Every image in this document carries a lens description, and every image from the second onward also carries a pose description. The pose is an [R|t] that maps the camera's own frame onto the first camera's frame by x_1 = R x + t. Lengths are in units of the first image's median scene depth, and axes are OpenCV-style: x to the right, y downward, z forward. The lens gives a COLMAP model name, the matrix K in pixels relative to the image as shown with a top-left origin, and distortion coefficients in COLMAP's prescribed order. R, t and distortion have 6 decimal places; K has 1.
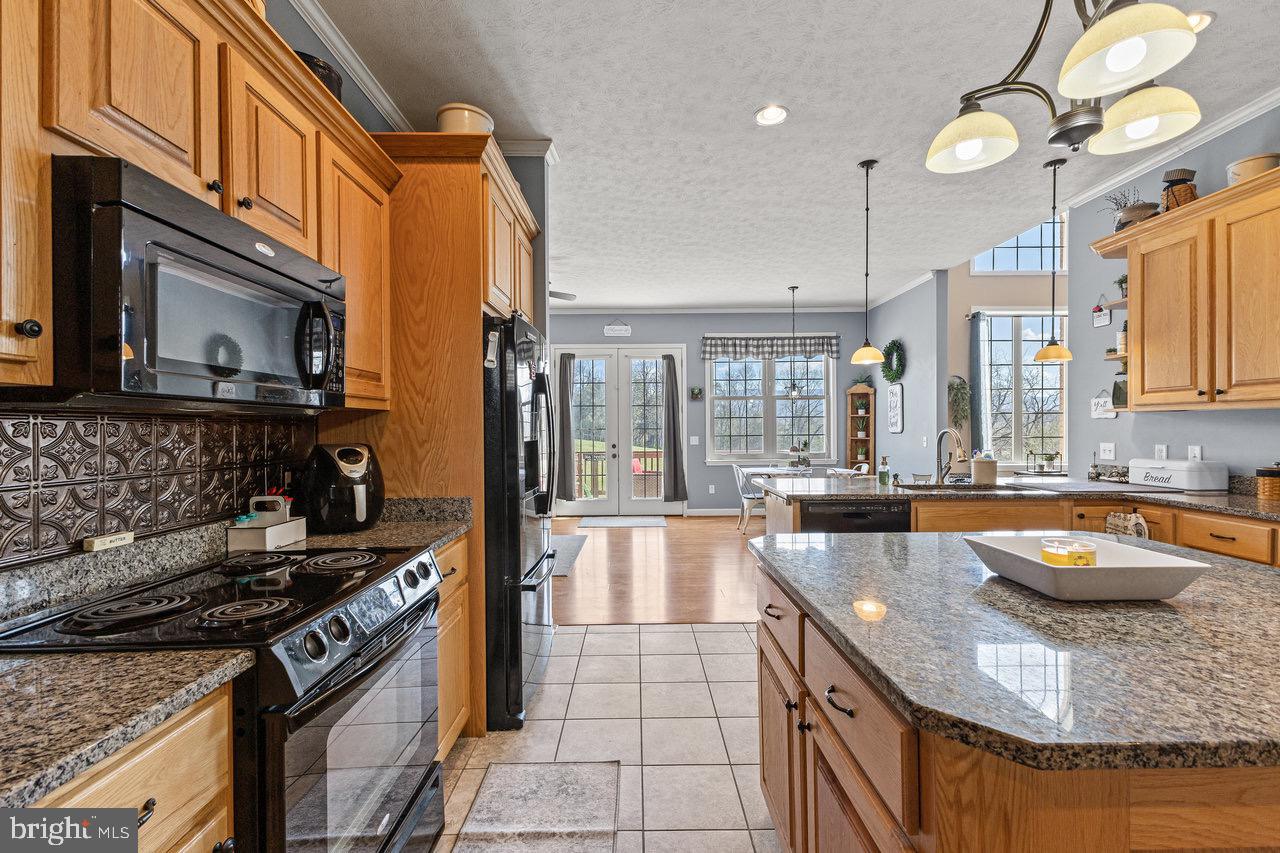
lens RADIAL K [[552.2, 0, 642.6], [0, 552.2, 430.3], [0, 0, 1]] dist [0.002222, 0.000269]
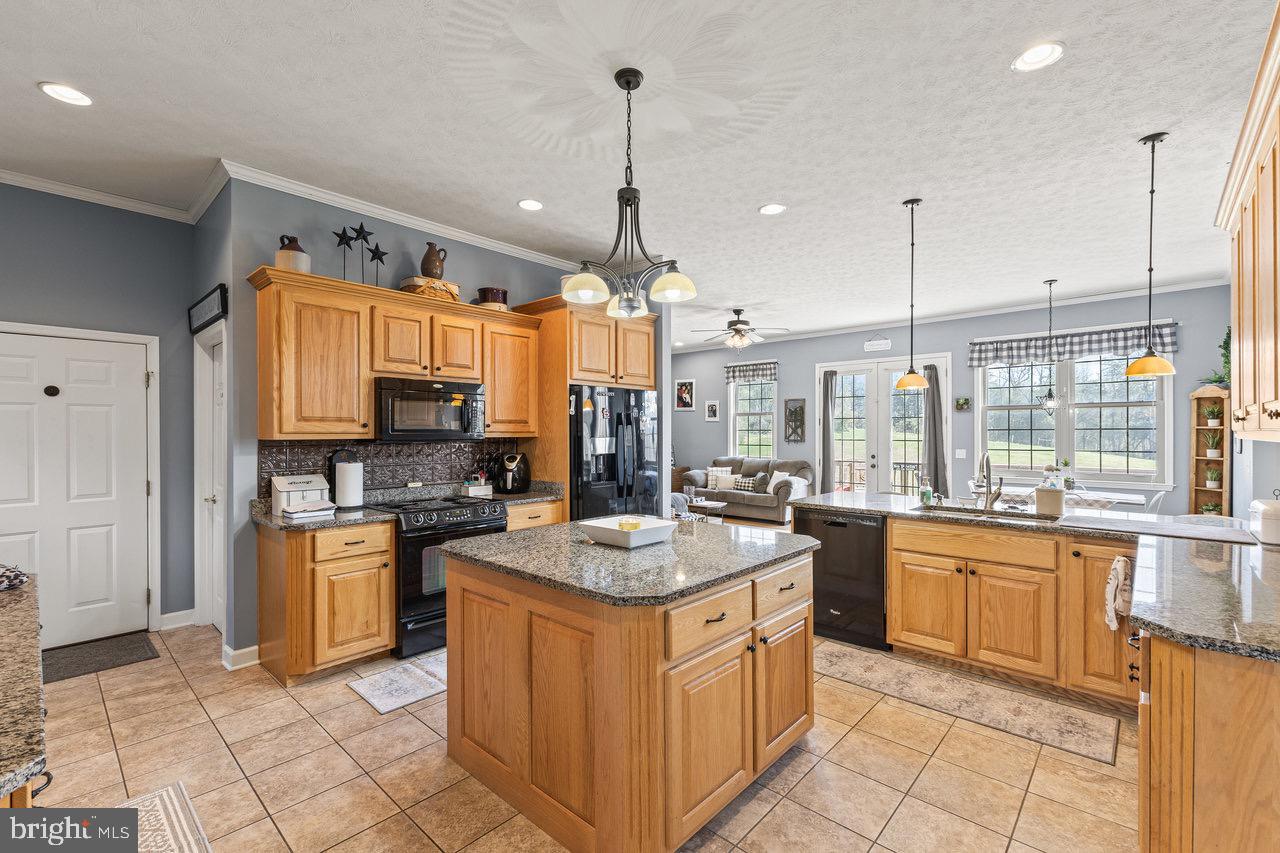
lens RADIAL K [[552.2, 0, 636.8], [0, 552.2, 429.9], [0, 0, 1]] dist [0.002222, 0.000269]
pose [[0.726103, 0.002839, -0.687581, 0.342739], [-0.006175, 0.999978, -0.002393, -0.017006], [0.687559, 0.005983, 0.726104, -0.061786]]
